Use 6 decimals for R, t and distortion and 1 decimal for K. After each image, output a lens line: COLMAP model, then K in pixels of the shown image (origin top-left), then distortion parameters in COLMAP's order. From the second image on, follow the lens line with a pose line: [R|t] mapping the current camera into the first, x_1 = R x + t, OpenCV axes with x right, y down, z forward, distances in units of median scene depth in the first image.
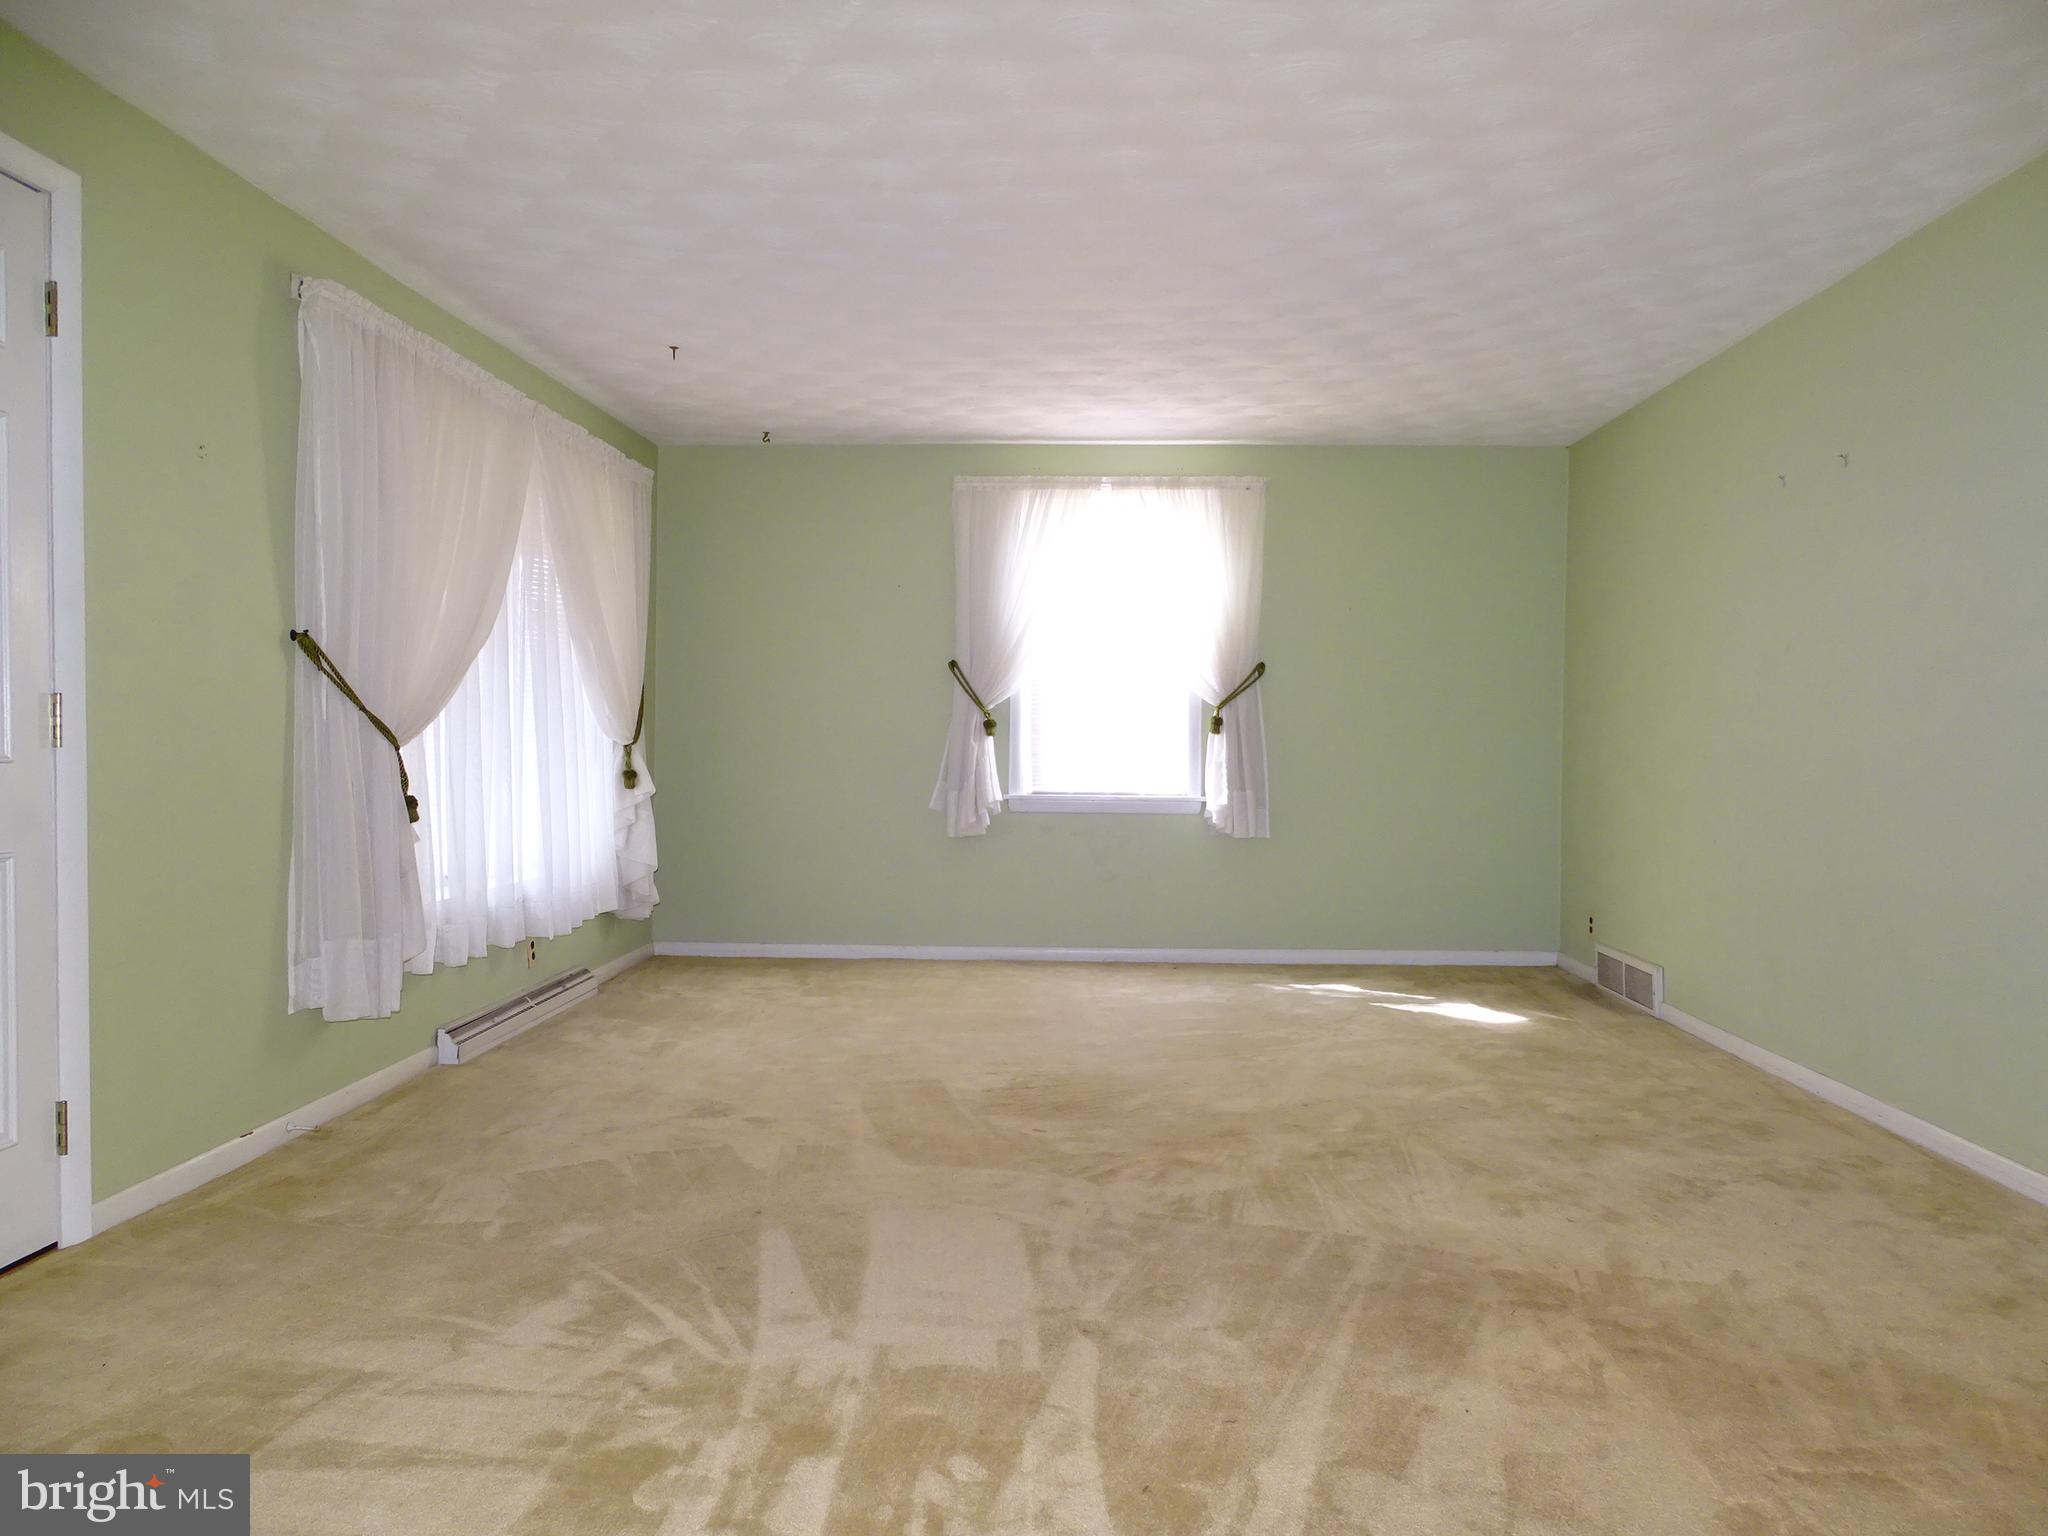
lens RADIAL K [[1453.2, 0, 1025.6], [0, 1453.2, 764.4], [0, 0, 1]] dist [-0.004359, -0.000936]
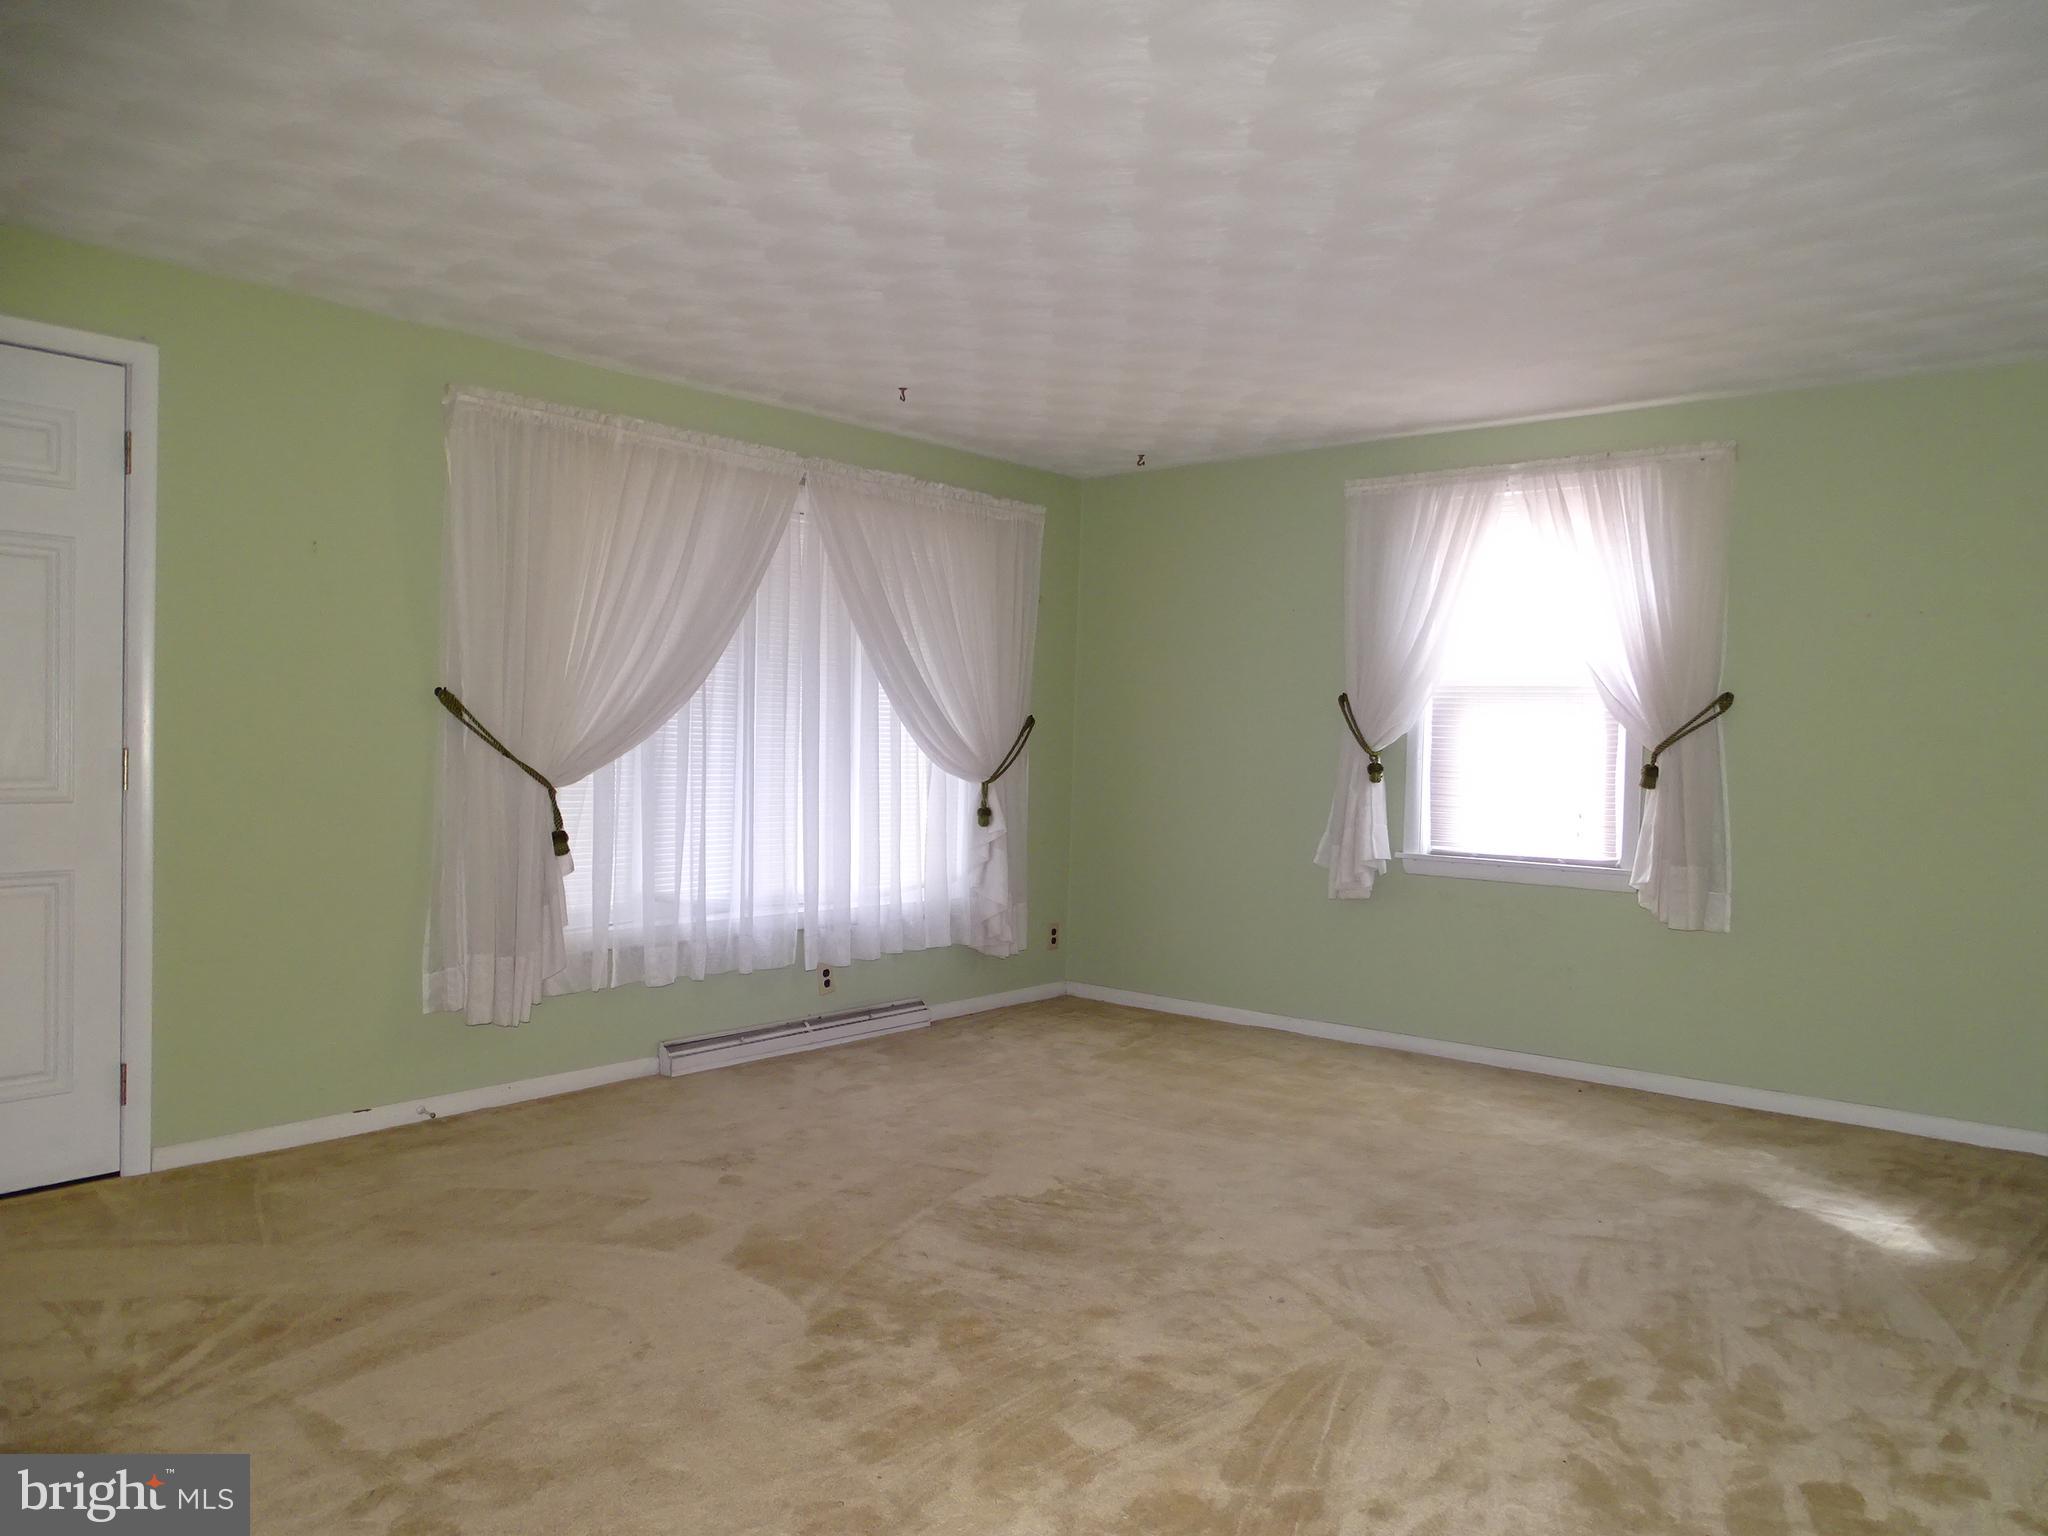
lens RADIAL K [[1453.2, 0, 1020.7], [0, 1453.2, 774.4], [0, 0, 1]] dist [-0.004359, -0.000936]
pose [[0.791295, 0.024273, -0.610953, 0.338593], [-0.026025, 0.999643, 0.006008, -0.024595], [0.610881, 0.011145, 0.791644, 0.204858]]
